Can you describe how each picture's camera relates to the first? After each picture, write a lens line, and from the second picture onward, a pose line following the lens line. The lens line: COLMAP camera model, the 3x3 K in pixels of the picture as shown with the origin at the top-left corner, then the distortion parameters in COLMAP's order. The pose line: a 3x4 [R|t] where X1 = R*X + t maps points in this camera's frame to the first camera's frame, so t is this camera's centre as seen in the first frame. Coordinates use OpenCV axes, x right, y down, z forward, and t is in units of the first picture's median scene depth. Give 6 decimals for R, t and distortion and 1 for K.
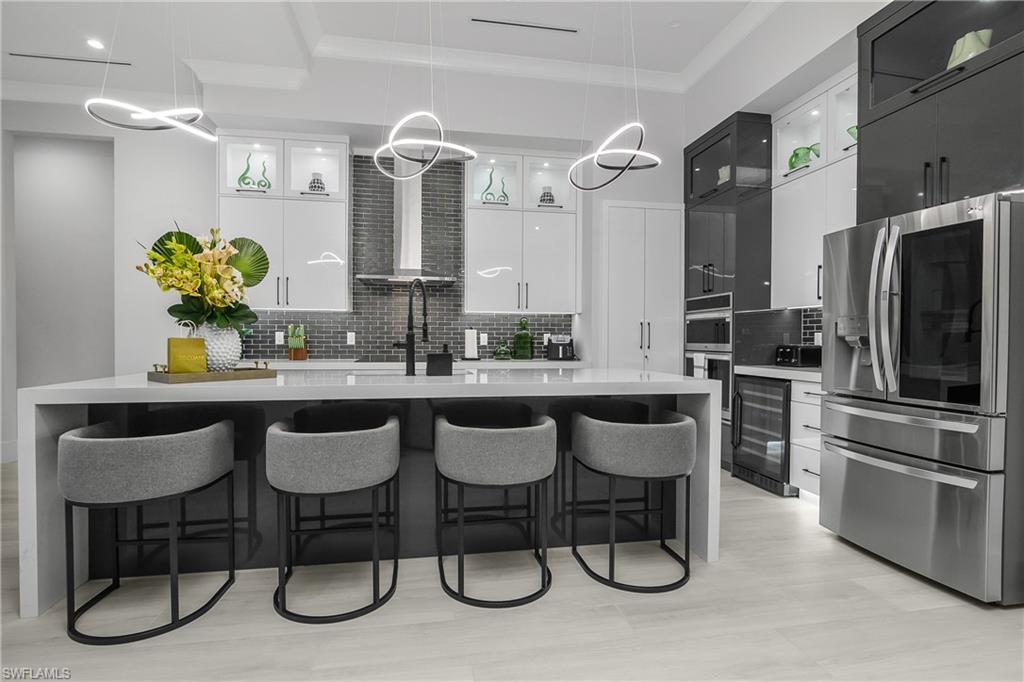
lens RADIAL K [[508.2, 0, 510.5], [0, 508.2, 344.2], [0, 0, 1]] dist [-0.003527, -0.001167]
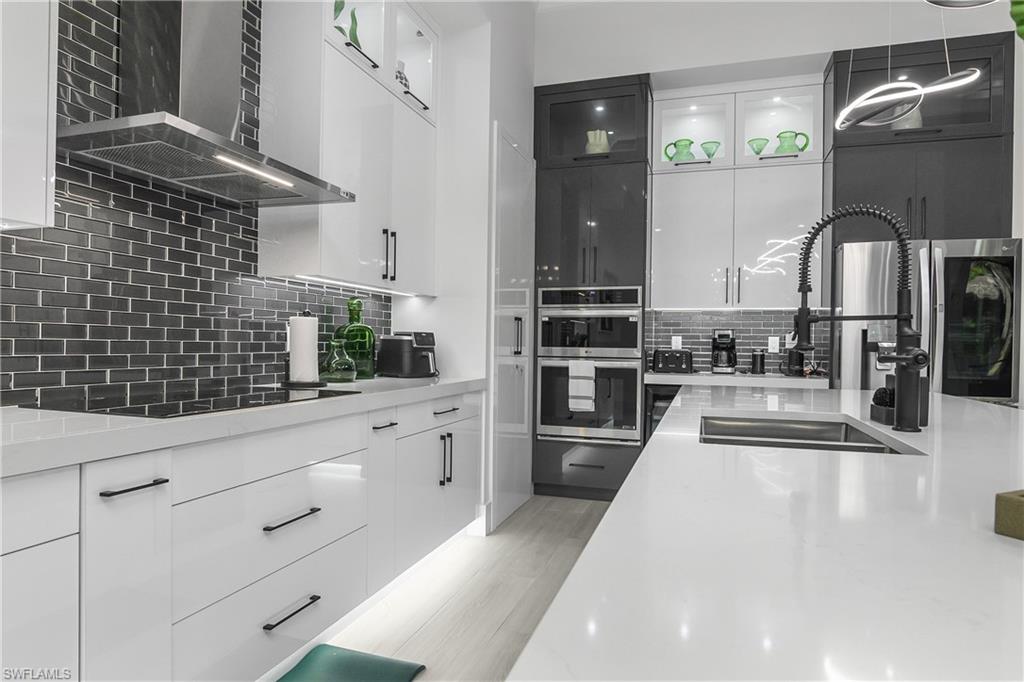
lens RADIAL K [[613.8, 0, 513.6], [0, 613.8, 341.3], [0, 0, 1]] dist [-0.008417, -0.001016]
pose [[0.466366, 0.005246, 0.884576, -0.511593], [-0.001090, 0.999985, -0.005356, -0.005797], [-0.884591, 0.001533, 0.466365, 0.659615]]
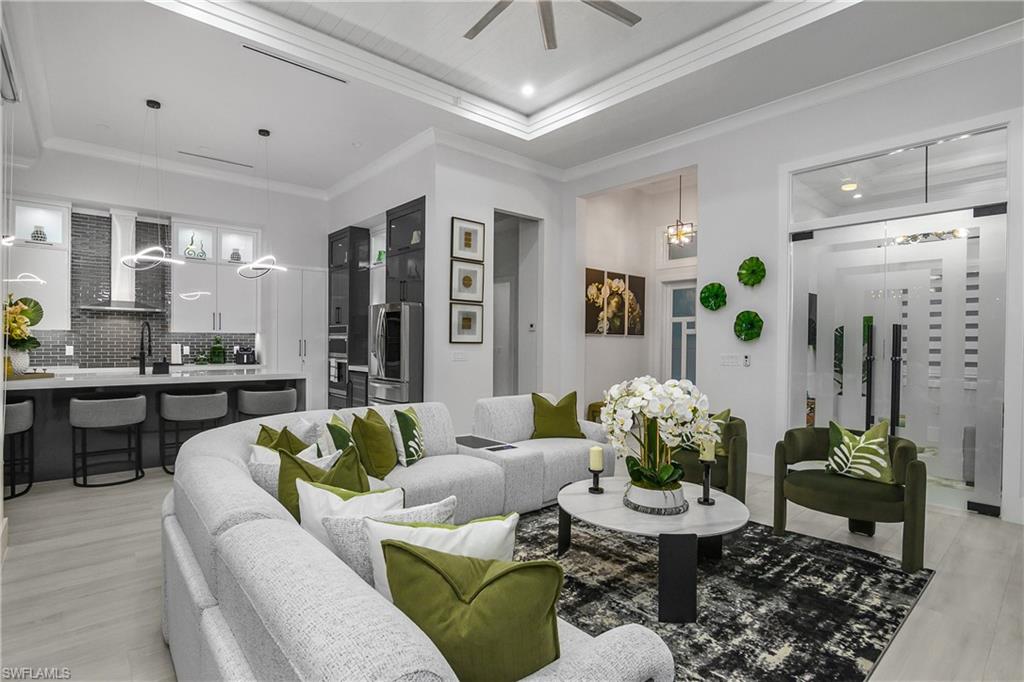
lens RADIAL K [[493.1, 0, 492.9], [0, 493.1, 350.1], [0, 0, 1]] dist [-0.005653, -0.000448]
pose [[0.872829, -0.003666, 0.488012, 0.028415], [-0.000667, 0.999962, 0.008705, -0.026595], [-0.488025, -0.007924, 0.872794, -0.729397]]
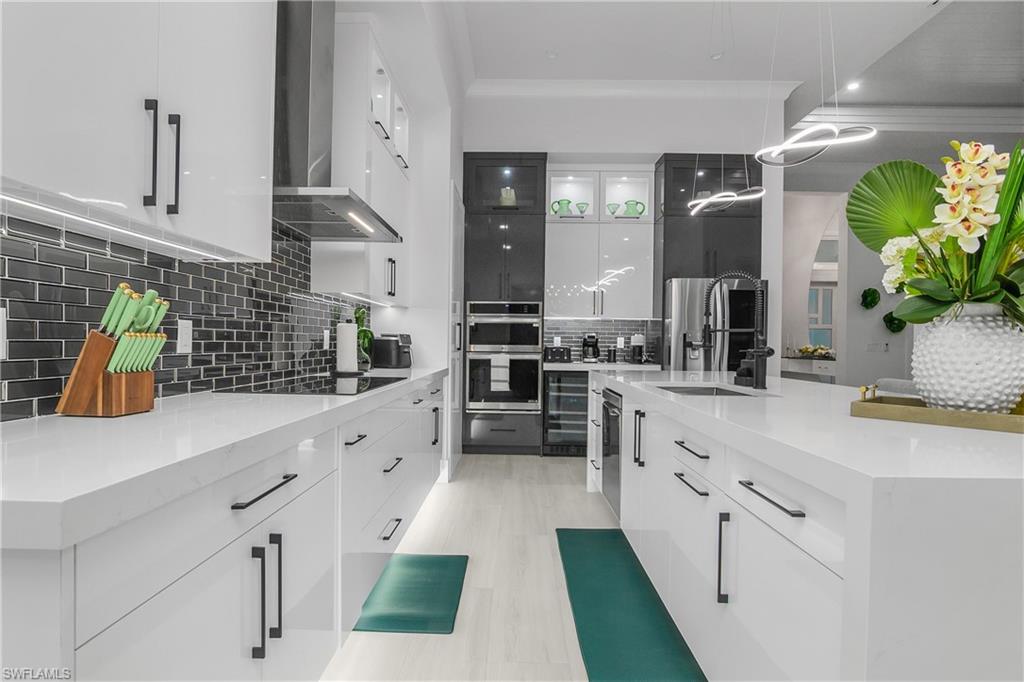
lens RADIAL K [[508.2, 0, 510.5], [0, 508.2, 344.2], [0, 0, 1]] dist [-0.003527, -0.001167]
pose [[0.189002, -0.004296, 0.981967, -0.690754], [-0.000349, 0.999990, 0.004442, -0.008289], [-0.981977, -0.001183, 0.188998, 0.780029]]
